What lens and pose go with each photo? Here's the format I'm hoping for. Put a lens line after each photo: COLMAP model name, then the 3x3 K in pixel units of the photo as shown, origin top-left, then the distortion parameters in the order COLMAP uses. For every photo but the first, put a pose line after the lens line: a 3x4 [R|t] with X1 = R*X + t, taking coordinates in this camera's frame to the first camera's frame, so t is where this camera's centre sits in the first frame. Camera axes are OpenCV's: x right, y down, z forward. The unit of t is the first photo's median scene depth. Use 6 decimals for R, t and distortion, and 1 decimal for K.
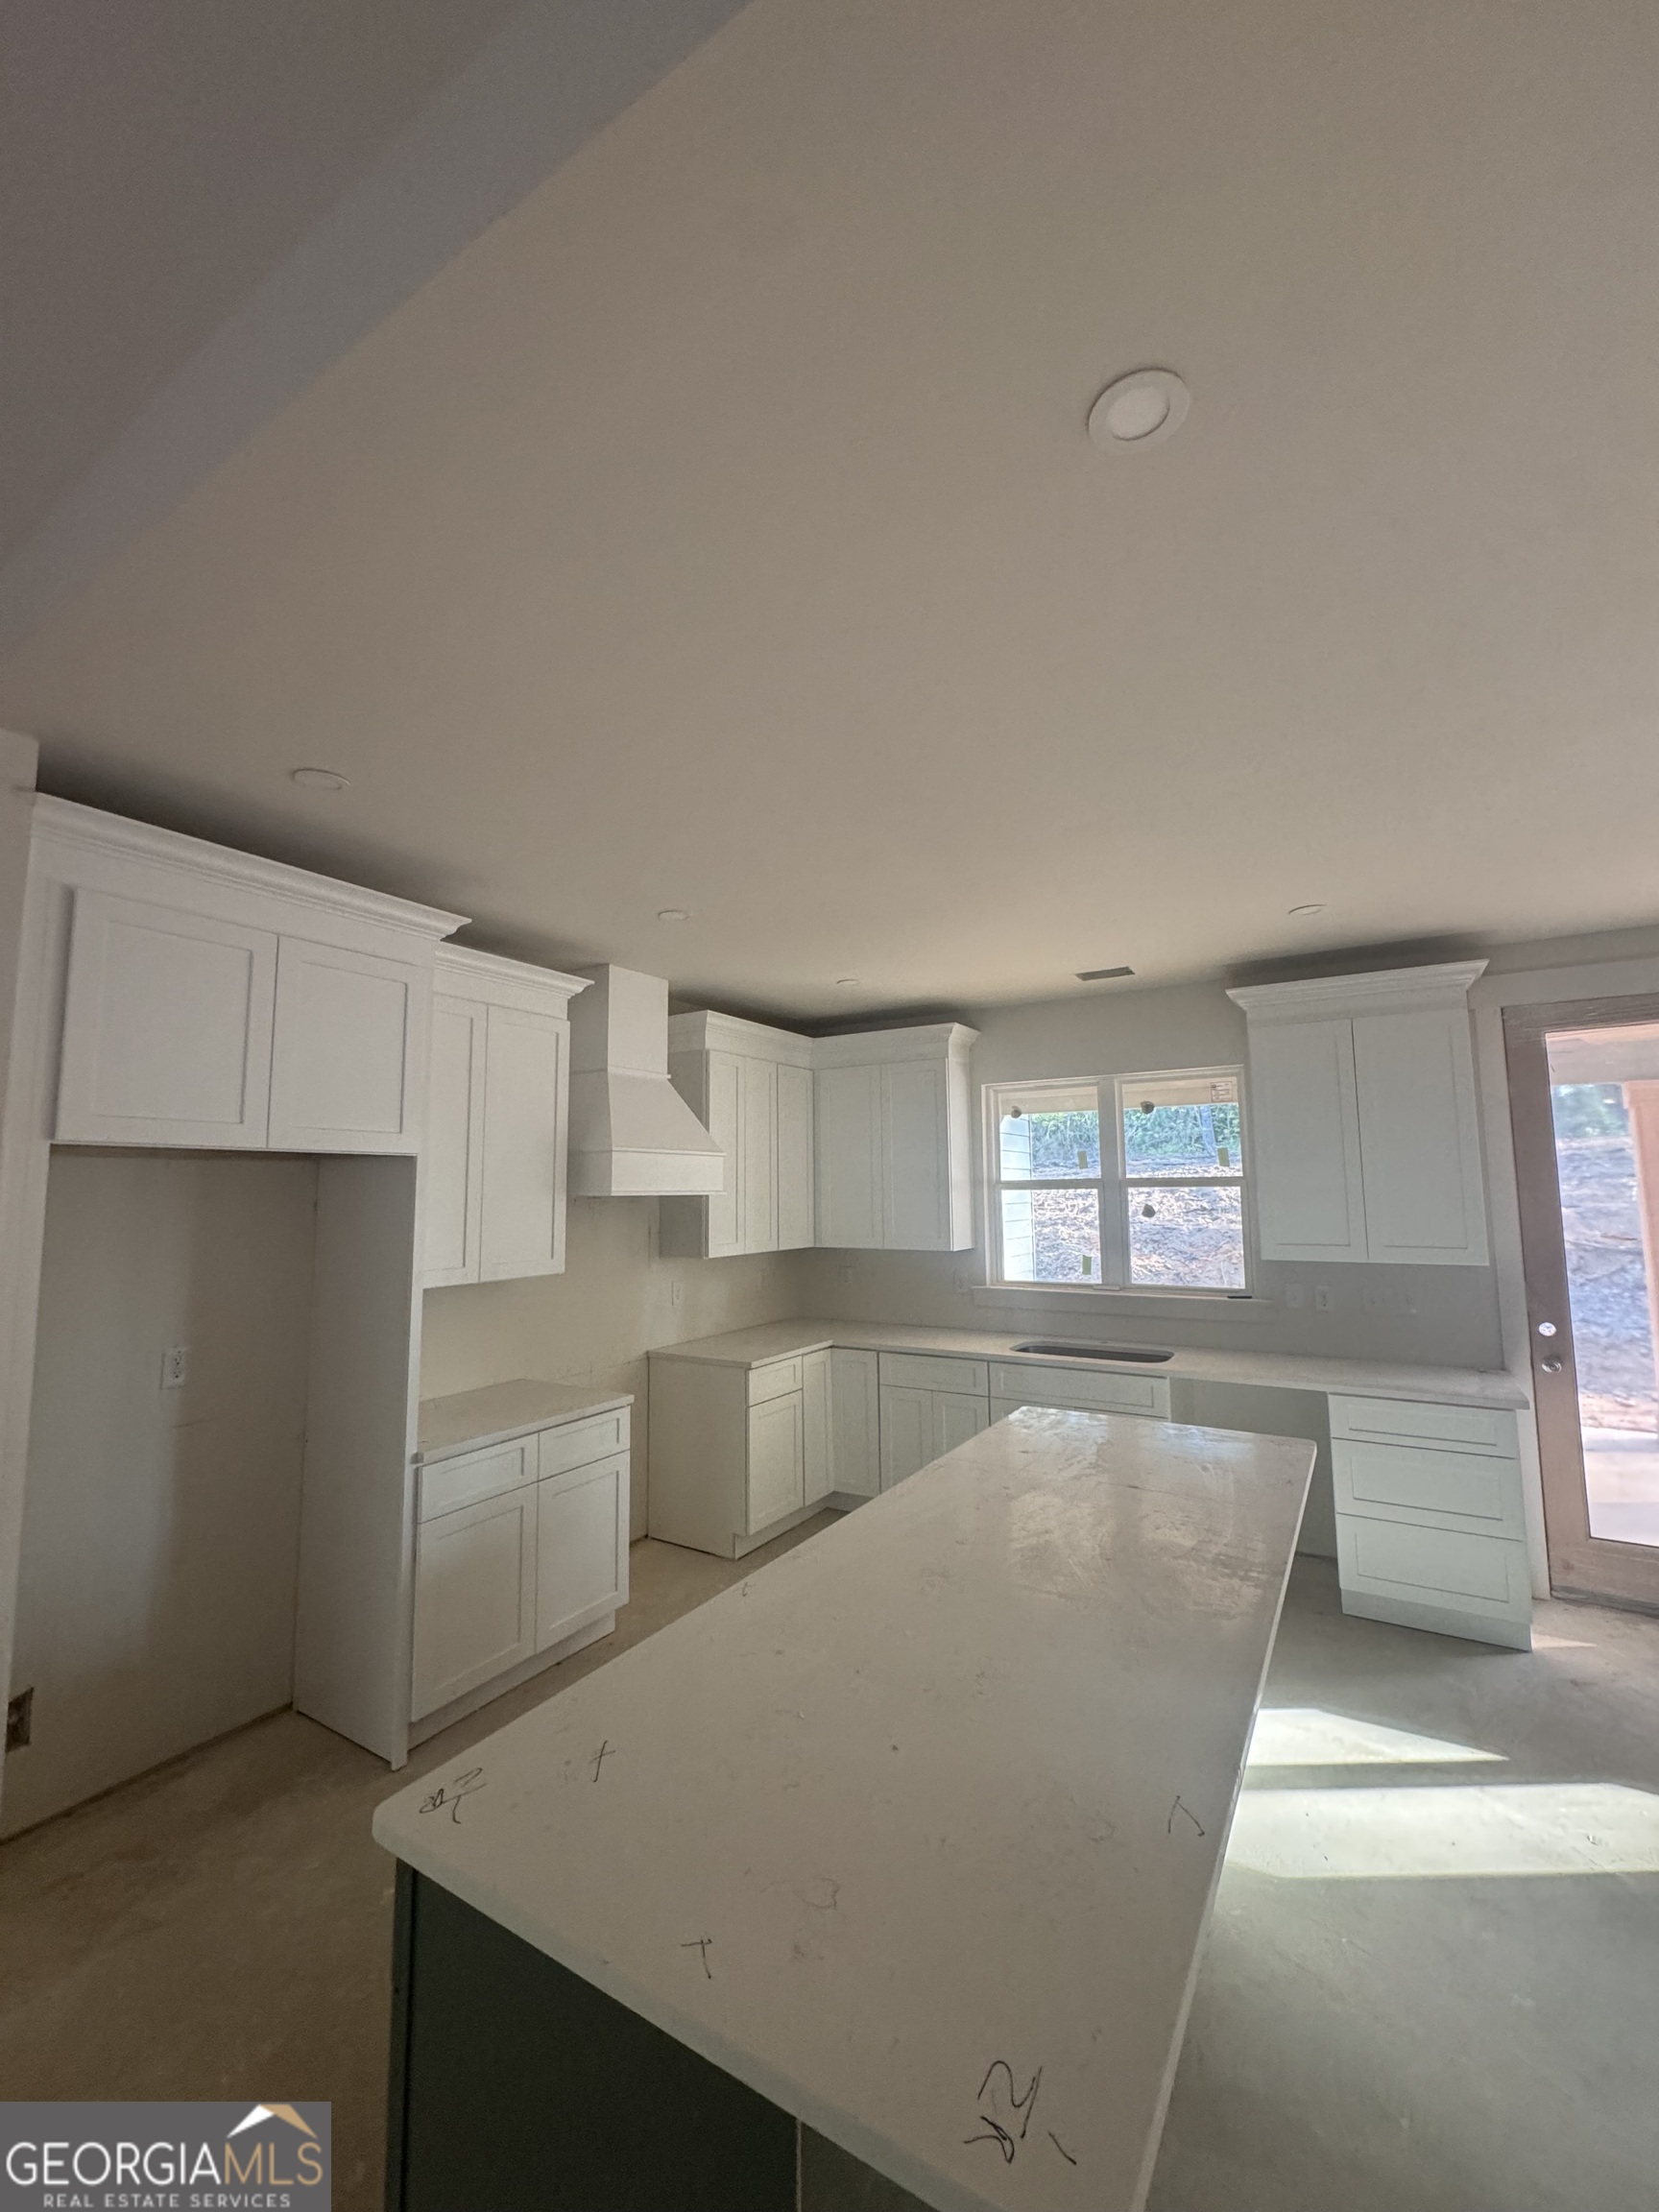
lens RADIAL K [[882.2, 0, 829.3], [0, 882.2, 1110.3], [0, 0, 1]] dist [0.001373, 0.000167]
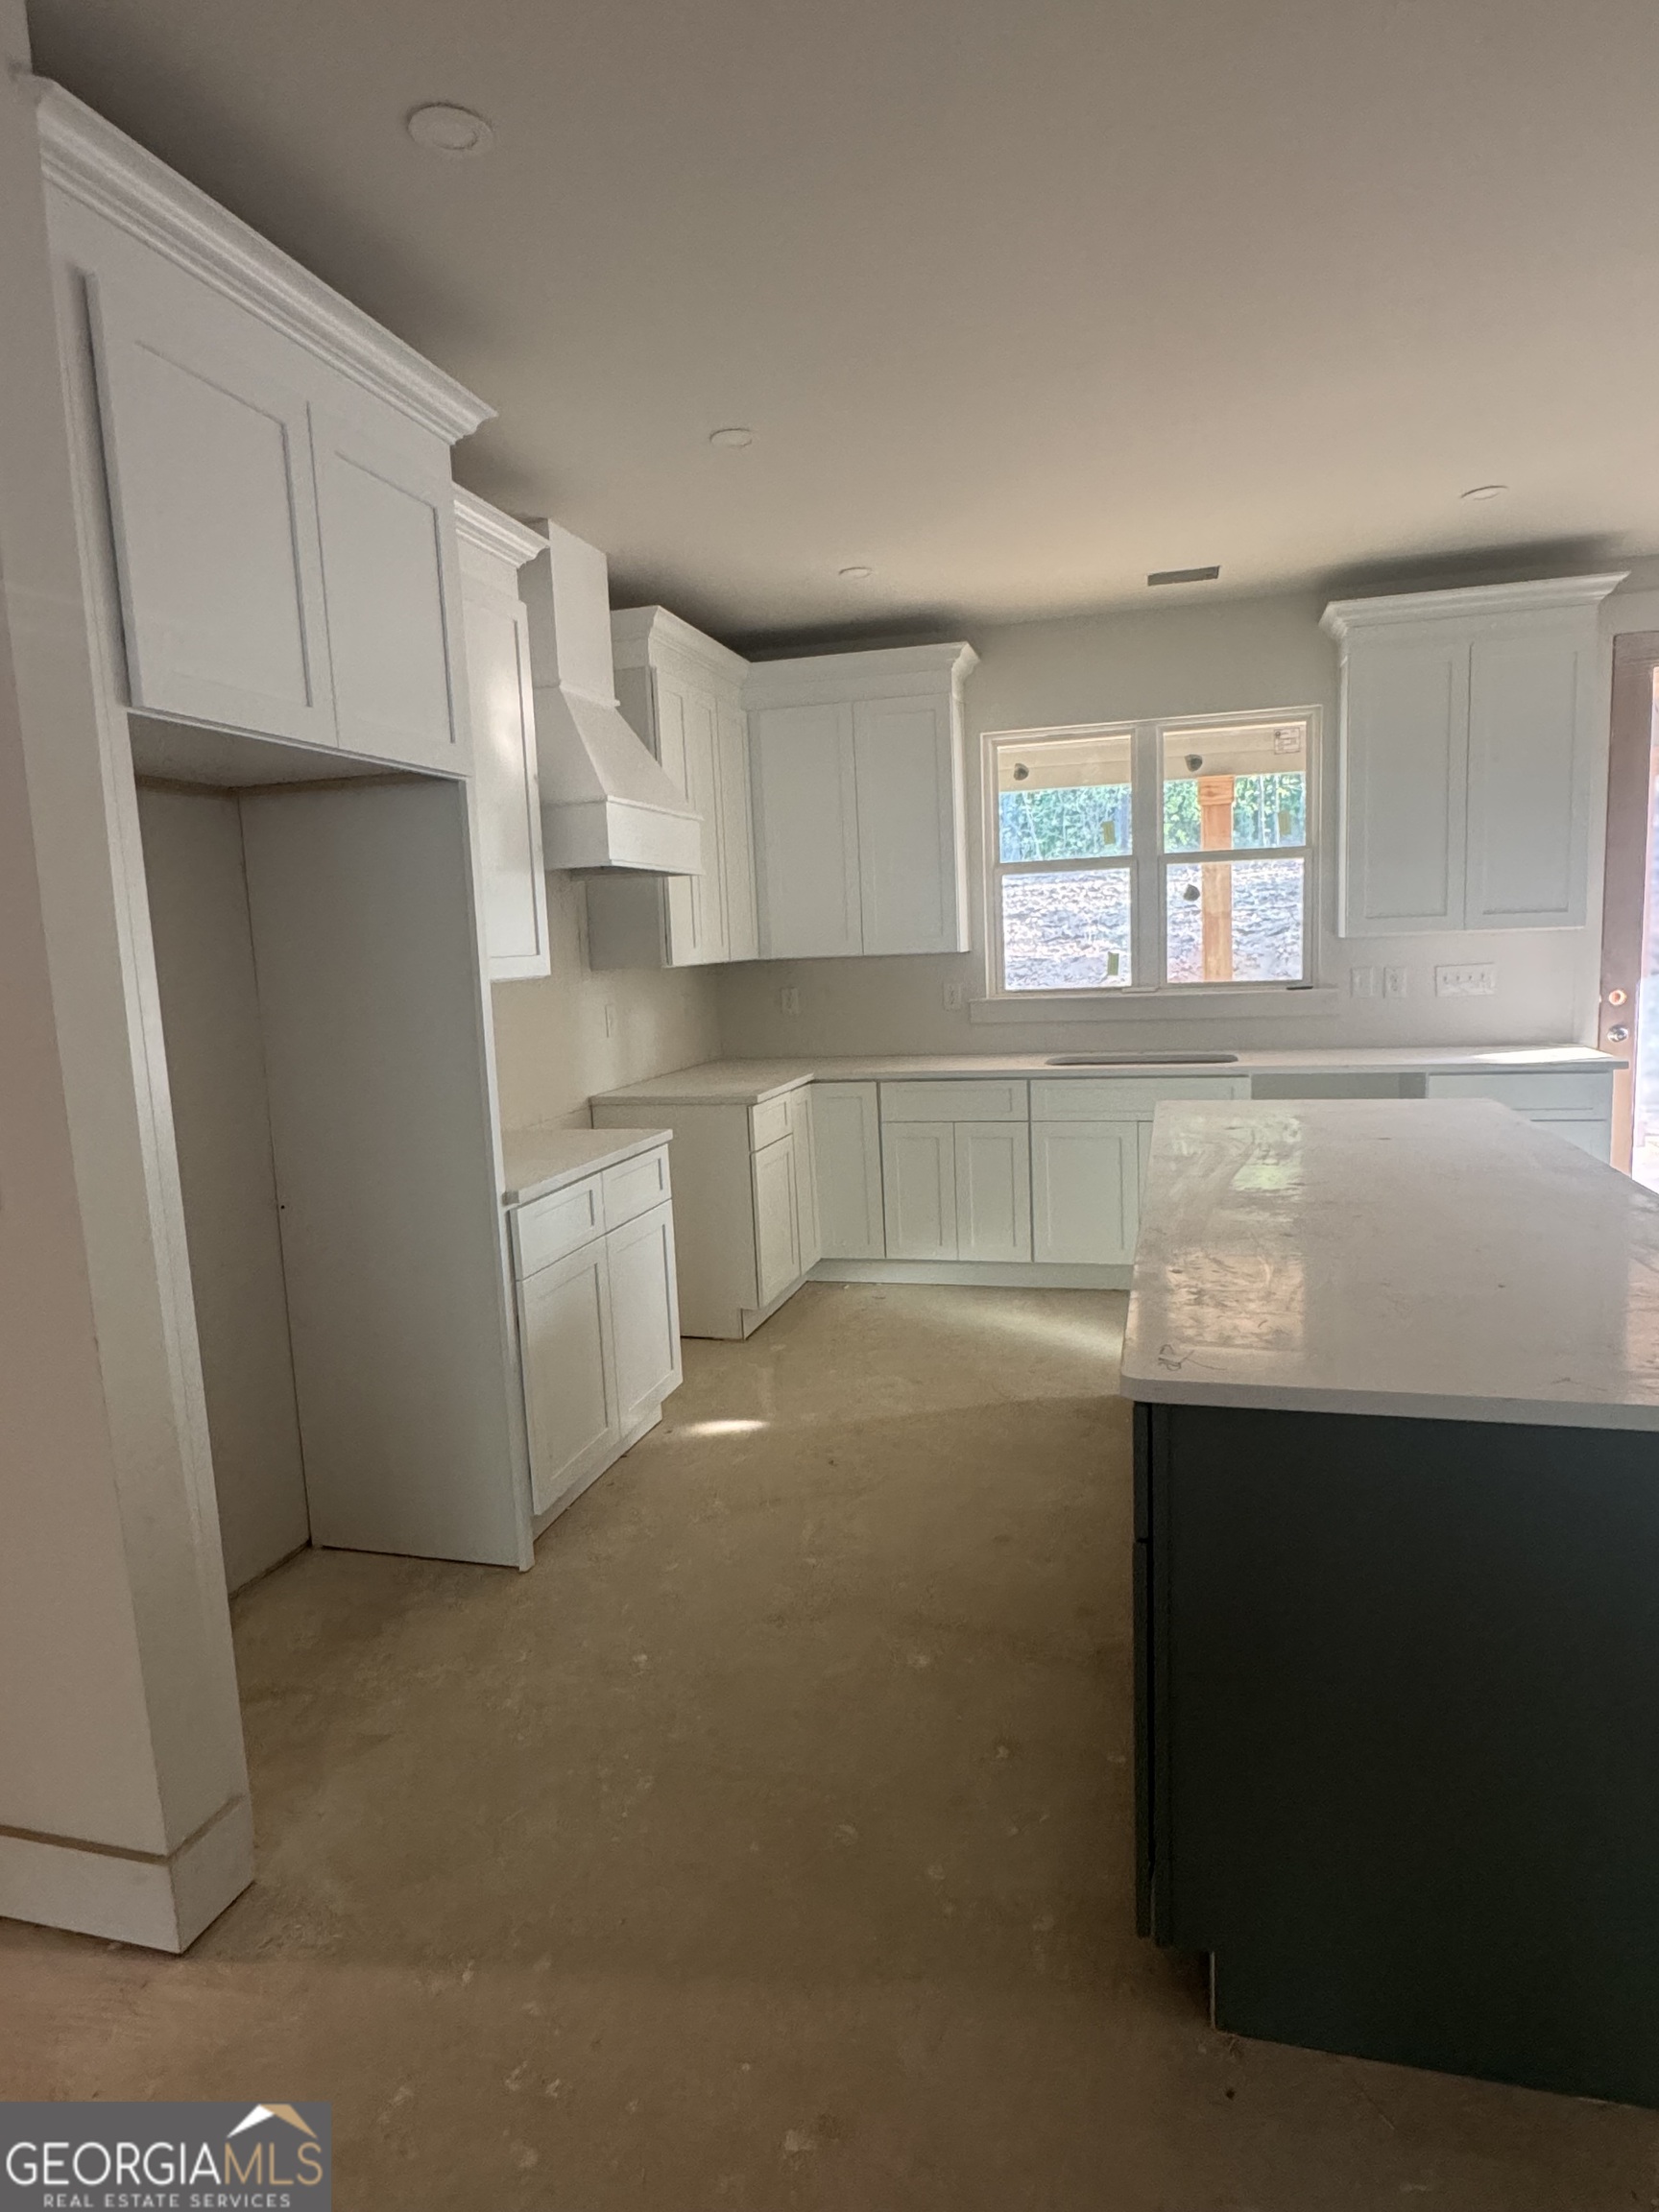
lens RADIAL K [[1250.1, 0, 830.9], [0, 1250.1, 1099.7], [0, 0, 1]] dist [0.004353, -0.000545]
pose [[0.958657, -0.064967, 0.277050, -0.310153], [0.004843, 0.977174, 0.212384, 0.057721], [-0.284525, -0.202261, 0.937089, -0.027898]]
